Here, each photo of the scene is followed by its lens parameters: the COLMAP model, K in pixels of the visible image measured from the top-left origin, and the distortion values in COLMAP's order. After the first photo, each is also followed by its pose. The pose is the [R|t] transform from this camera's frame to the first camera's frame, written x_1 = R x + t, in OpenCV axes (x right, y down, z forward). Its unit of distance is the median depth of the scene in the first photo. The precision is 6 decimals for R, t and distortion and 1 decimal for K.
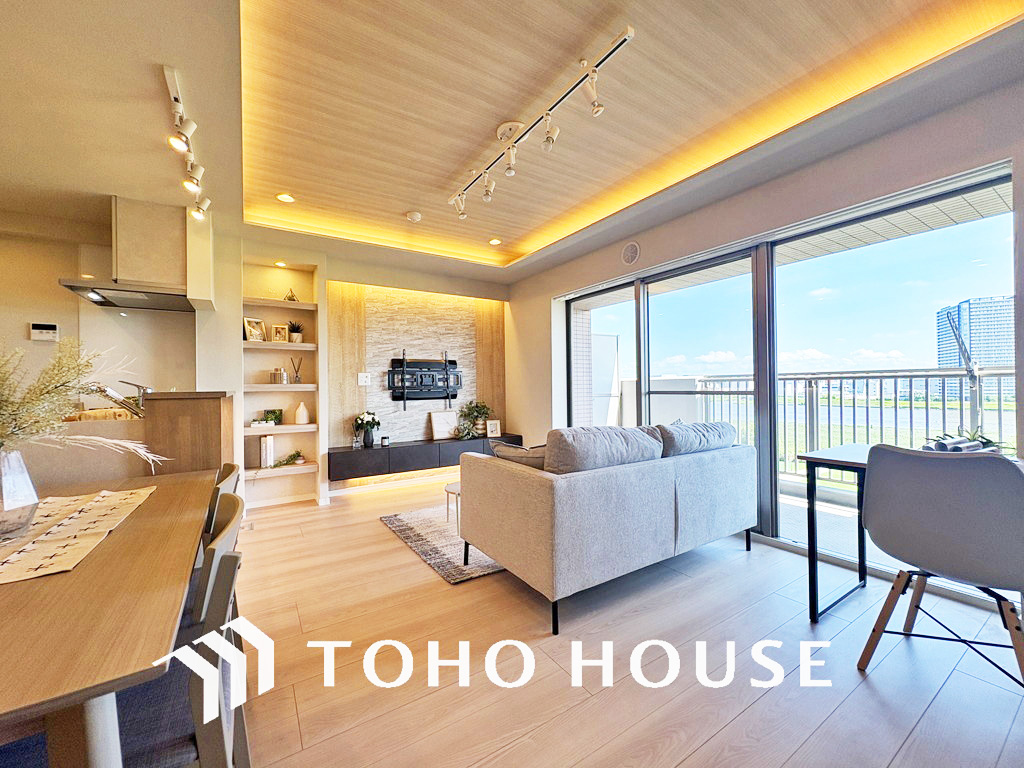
lens RADIAL K [[408.4, 0, 514.1], [0, 408.4, 383.4], [0, 0, 1]] dist [0.001818, -0.000106]
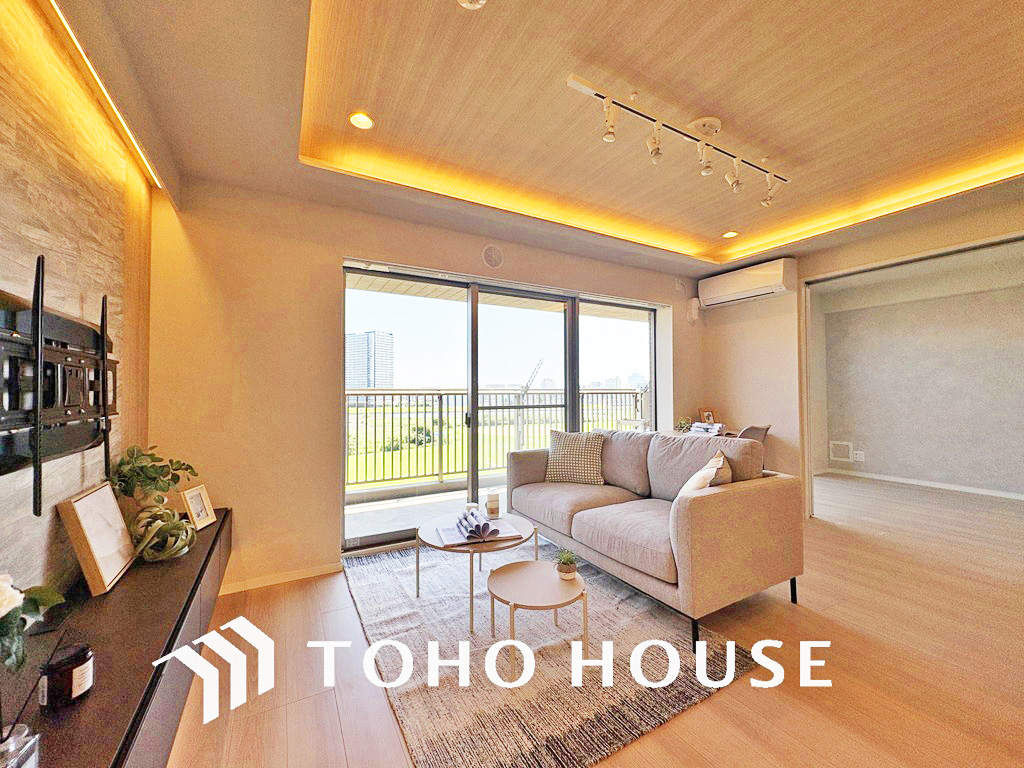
lens RADIAL K [[408.4, 0, 511.6], [0, 408.4, 383.5], [0, 0, 1]] dist [0.001818, -0.000106]
pose [[0.053751, 0.034851, 0.997946, -0.585289], [0.004474, 0.999372, -0.035142, -0.001018], [-0.998544, 0.006353, 0.053561, 0.866216]]
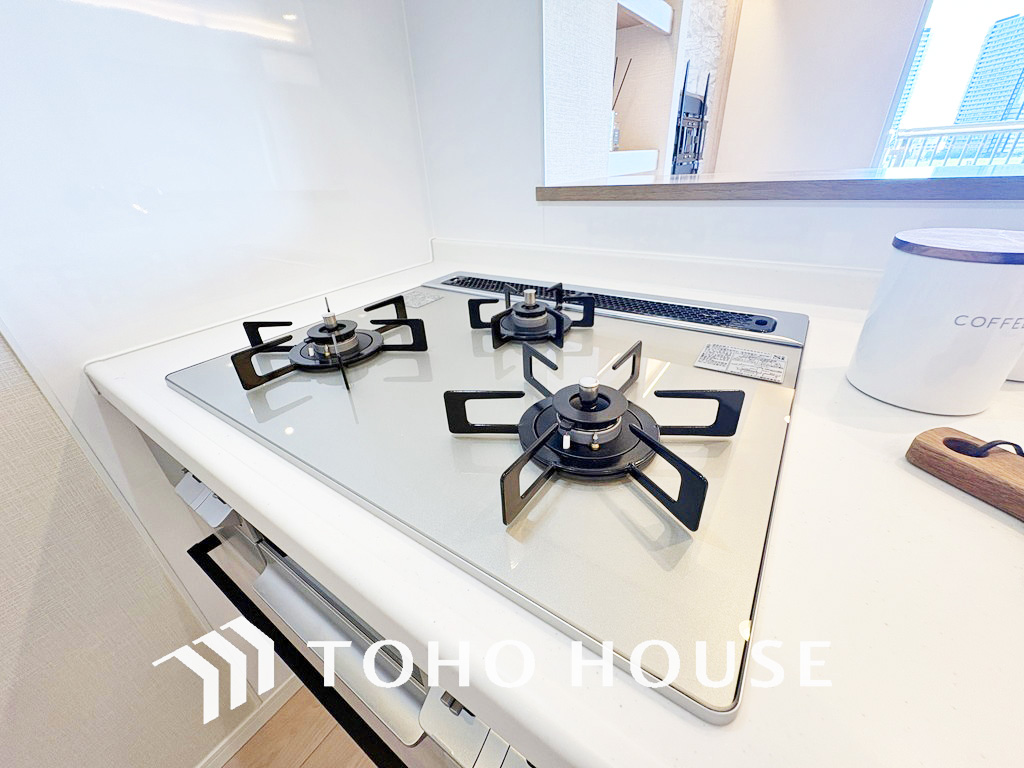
lens RADIAL K [[408.4, 0, 515.9], [0, 408.4, 377.2], [0, 0, 1]] dist [0.001818, -0.000106]
pose [[0.923527, -0.204165, 0.324677, -0.776442], [0.032353, 0.884993, 0.464479, 0.008792], [-0.382167, -0.418454, 0.823920, 0.692594]]
